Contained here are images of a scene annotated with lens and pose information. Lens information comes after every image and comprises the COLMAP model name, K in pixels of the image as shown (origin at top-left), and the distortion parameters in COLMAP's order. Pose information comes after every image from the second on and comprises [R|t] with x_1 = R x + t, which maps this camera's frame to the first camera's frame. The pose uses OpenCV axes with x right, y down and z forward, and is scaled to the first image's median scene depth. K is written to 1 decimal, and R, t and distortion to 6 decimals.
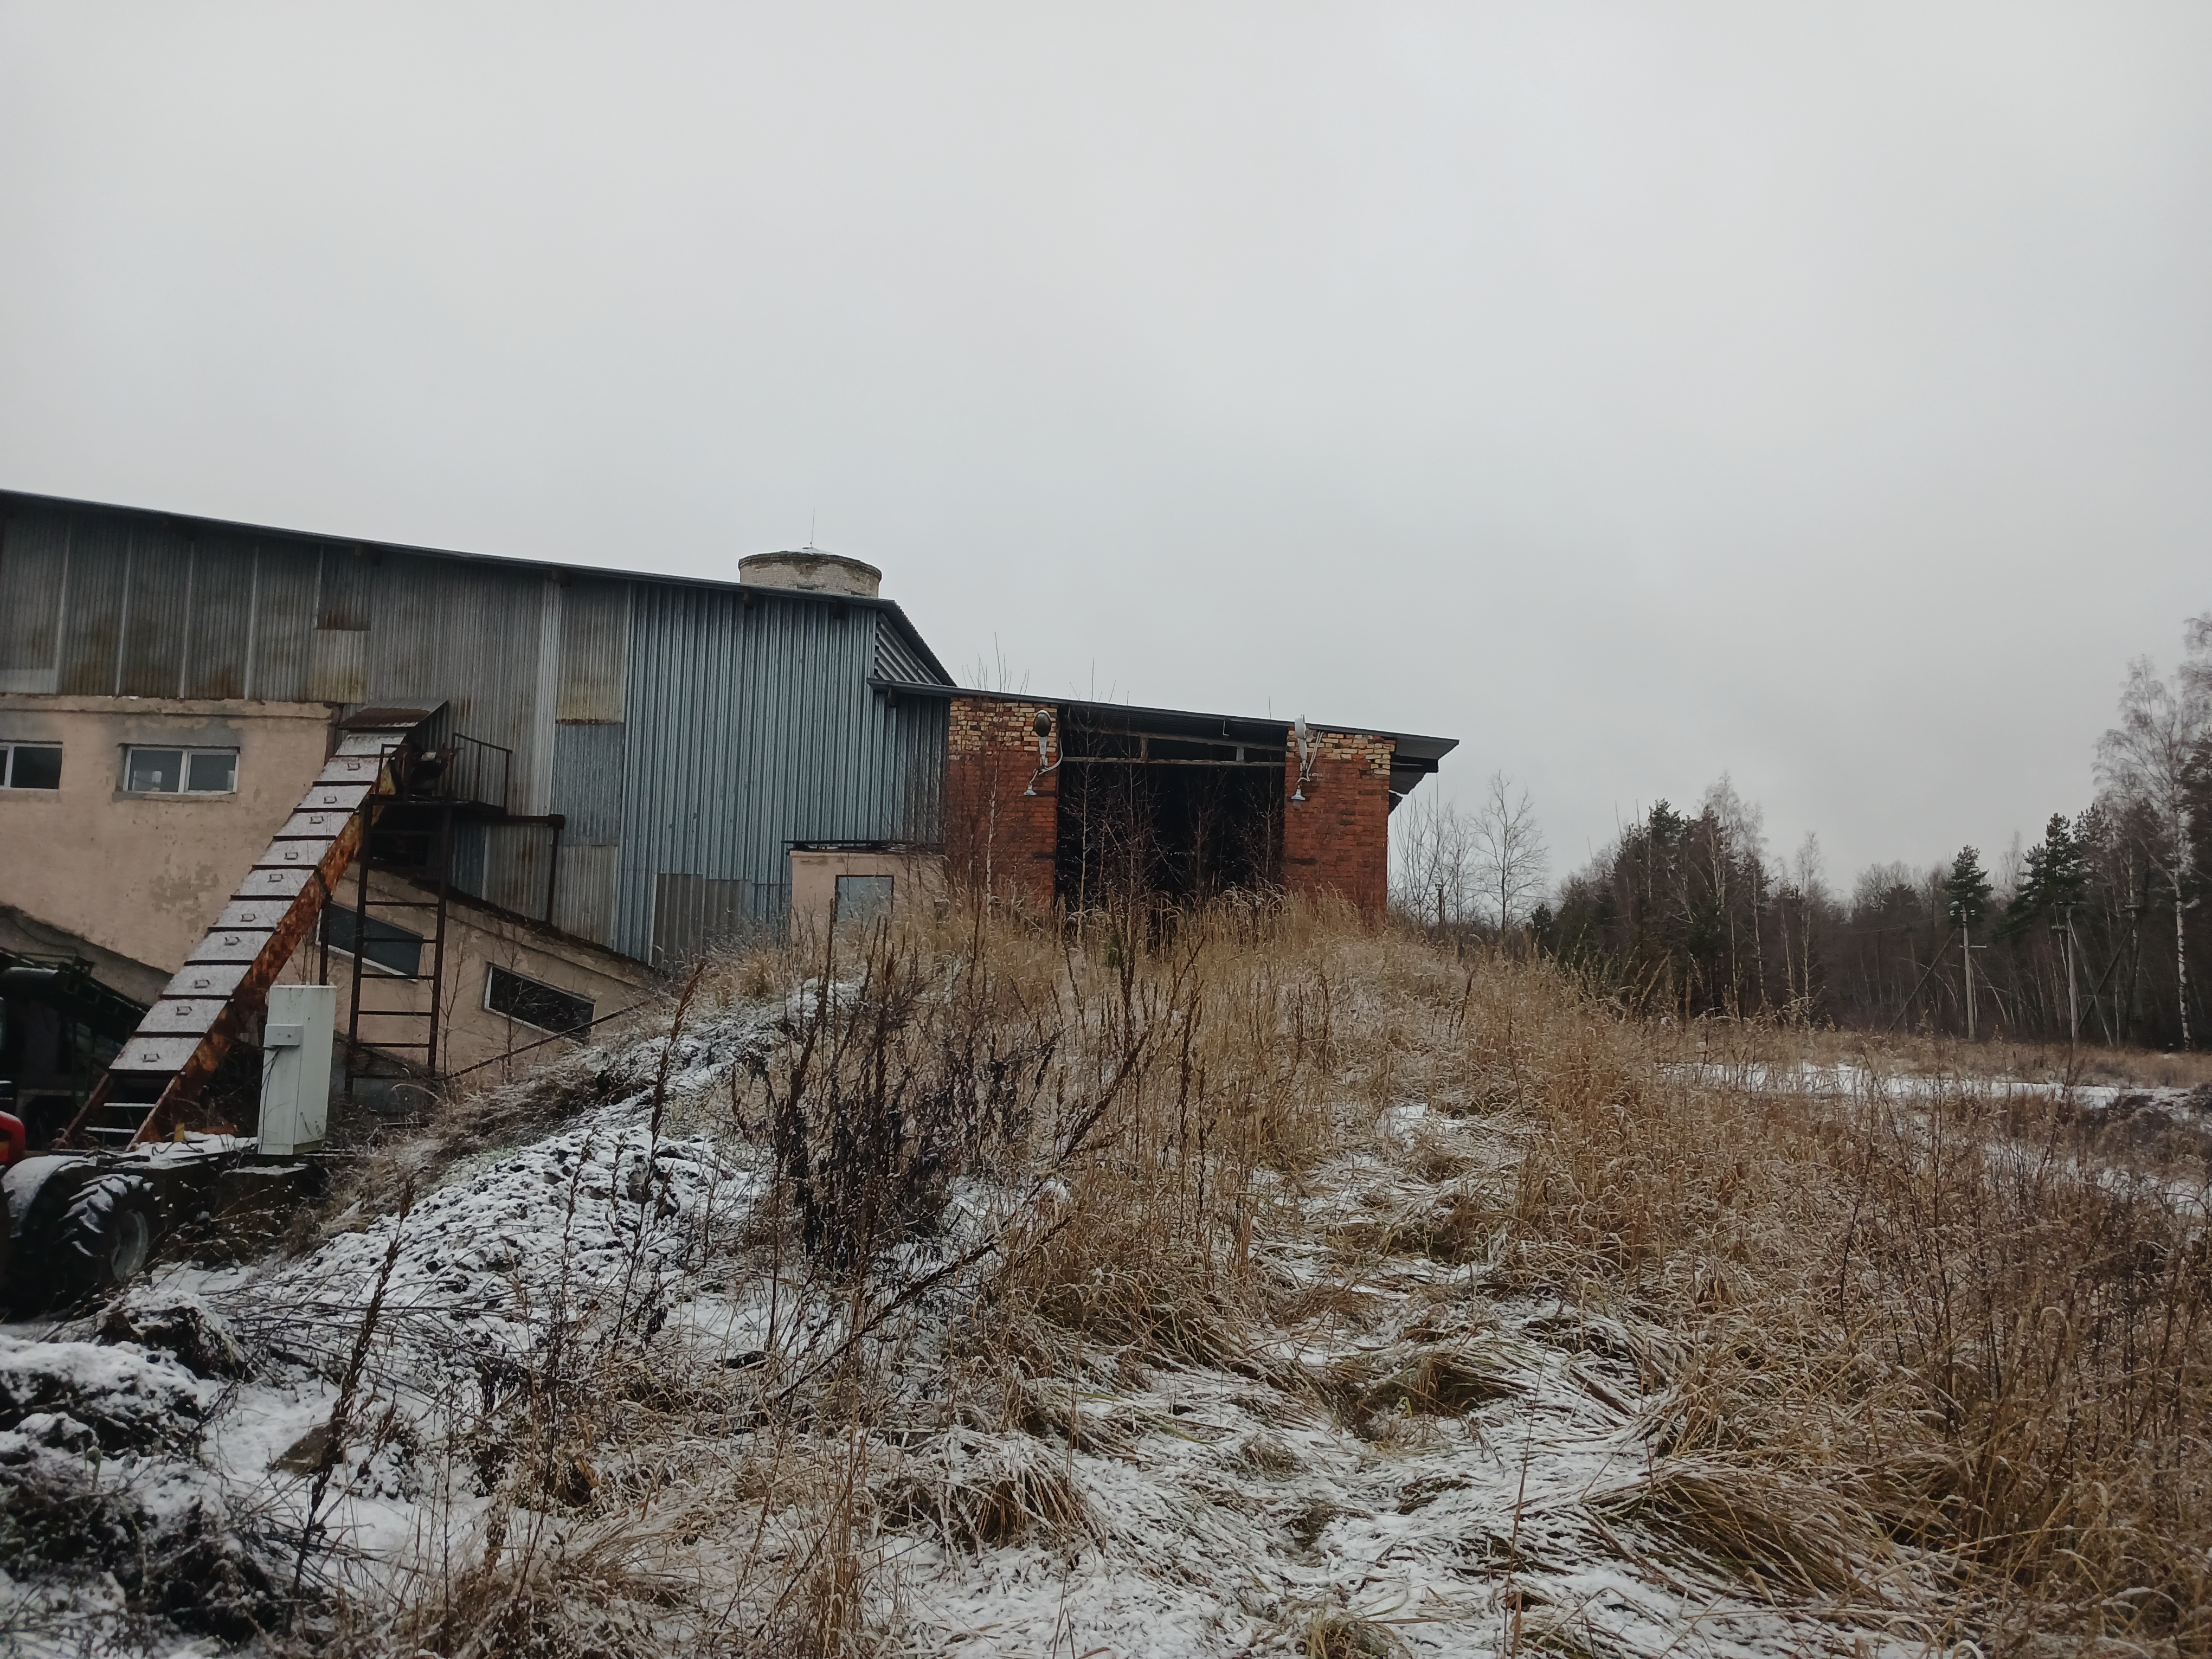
lens RADIAL K [[1811.1, 0, 1085.3], [0, 1811.1, 788.4], [0, 0, 1]] dist [0.081651, -0.129714]
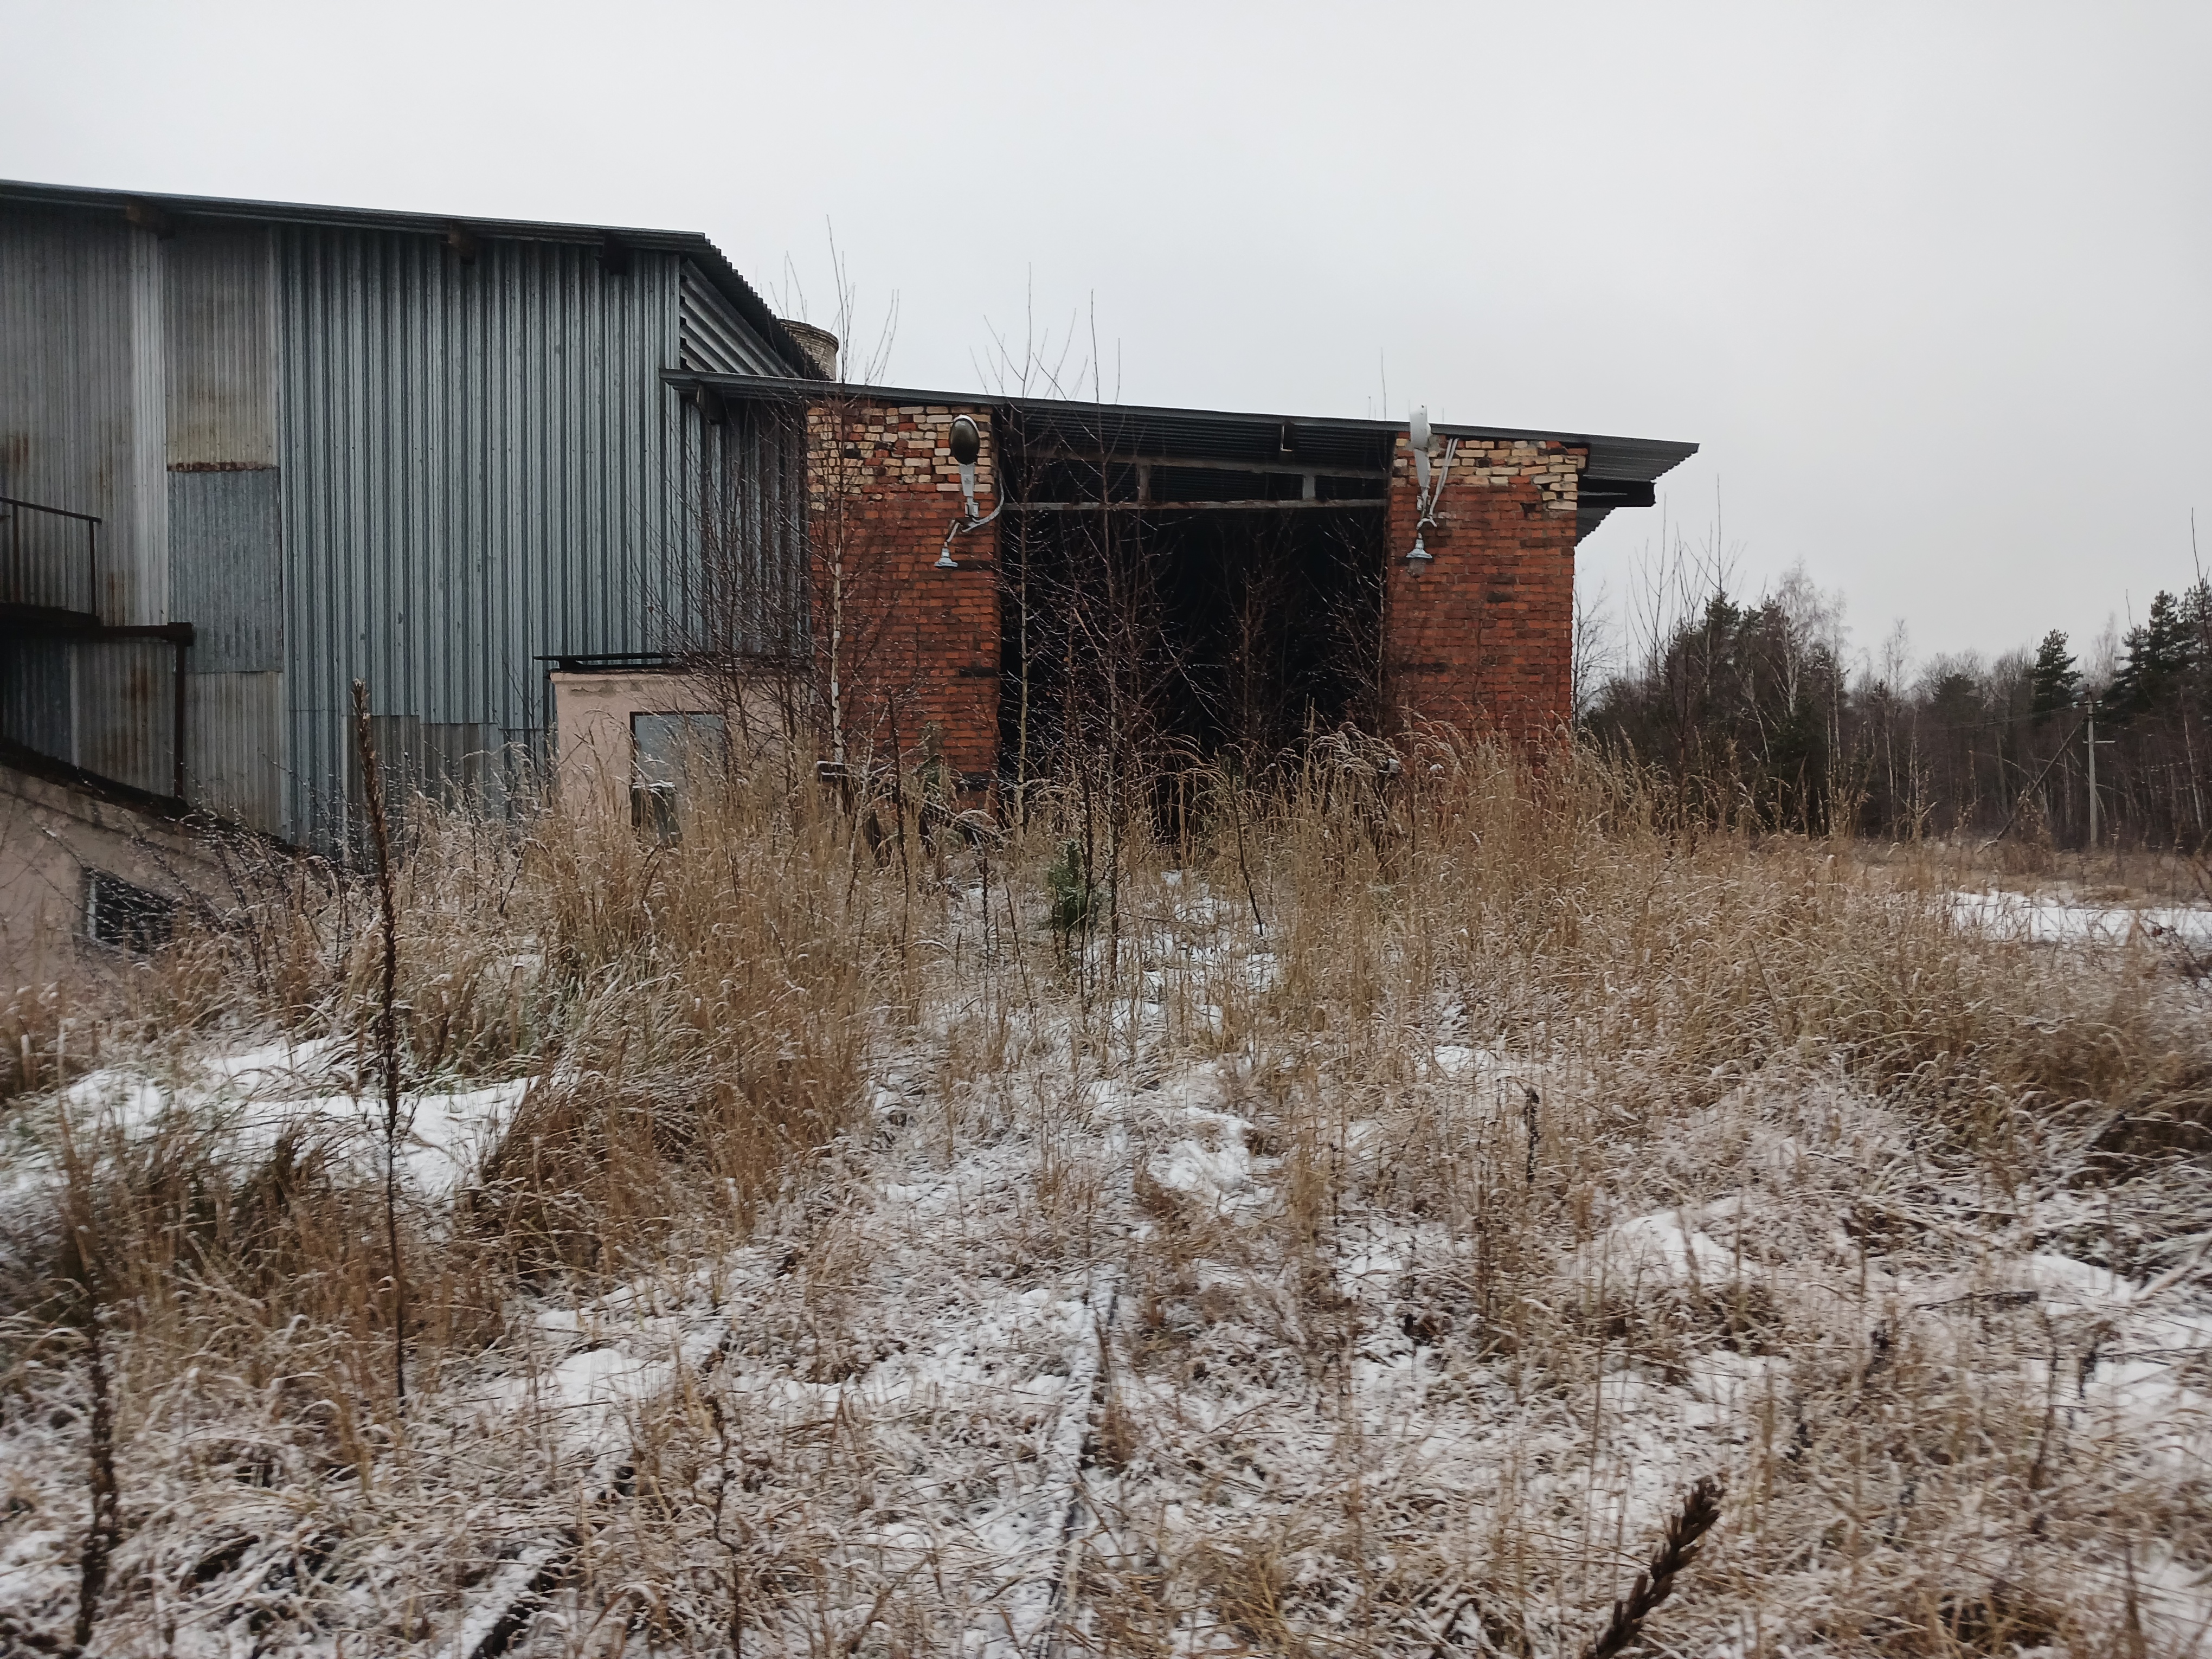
lens RADIAL K [[1811.1, 0, 1036.7], [0, 1811.1, 817.1], [0, 0, 1]] dist [0.081651, -0.129714]
pose [[0.999050, -0.024651, -0.035940, 0.015872], [0.028704, 0.992717, 0.117001, 0.015285], [0.032794, -0.117922, 0.992481, 0.393641]]
